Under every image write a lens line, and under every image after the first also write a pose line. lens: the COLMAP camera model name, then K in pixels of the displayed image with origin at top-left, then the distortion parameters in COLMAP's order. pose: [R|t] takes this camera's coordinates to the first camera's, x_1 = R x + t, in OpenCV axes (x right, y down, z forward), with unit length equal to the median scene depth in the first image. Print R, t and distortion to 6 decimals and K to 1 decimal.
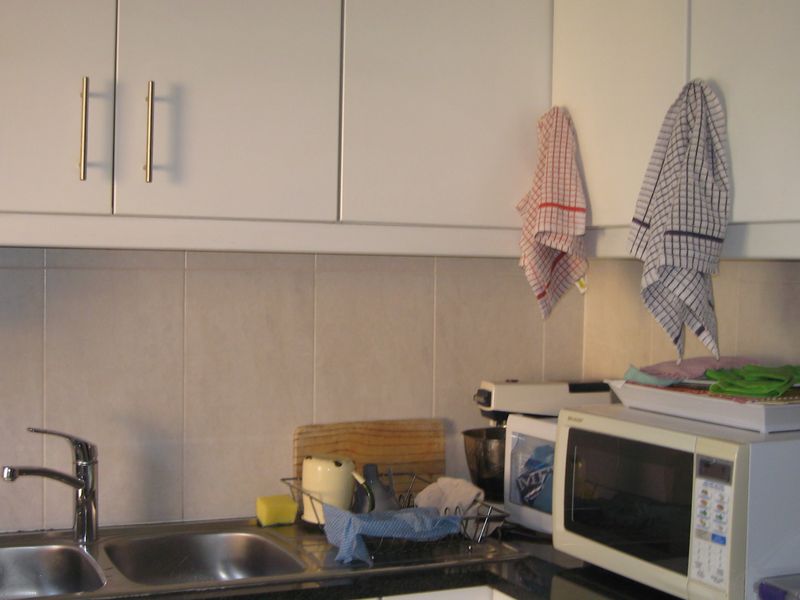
lens RADIAL K [[1193.6, 0, 400.3], [0, 1193.6, 297.8], [0, 0, 1]] dist [-0.128633, 0.000000]
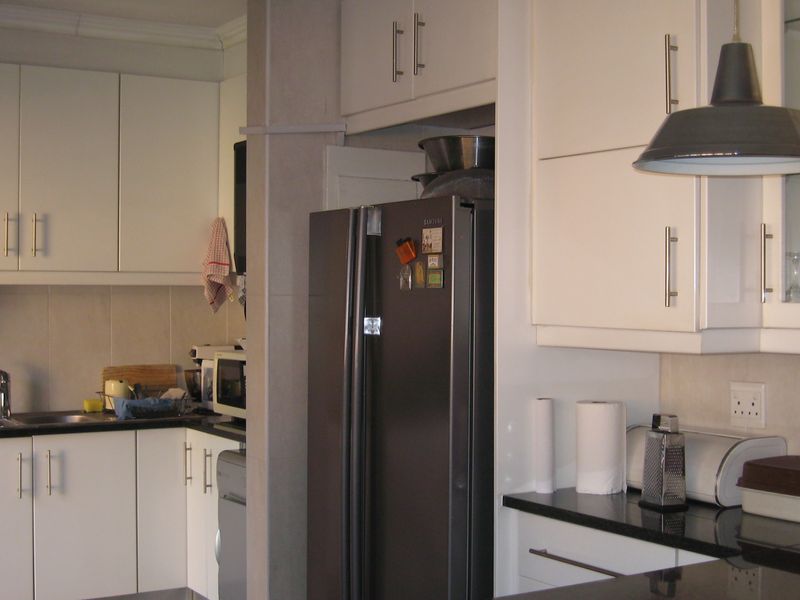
lens RADIAL K [[1193.6, 0, 399.1], [0, 1193.6, 302.7], [0, 0, 1]] dist [-0.128633, 0.000000]
pose [[0.991770, -0.016275, 0.126994, 0.178559], [0.018682, 0.999667, -0.017786, 0.042041], [-0.126662, 0.020012, 0.991744, -1.213706]]
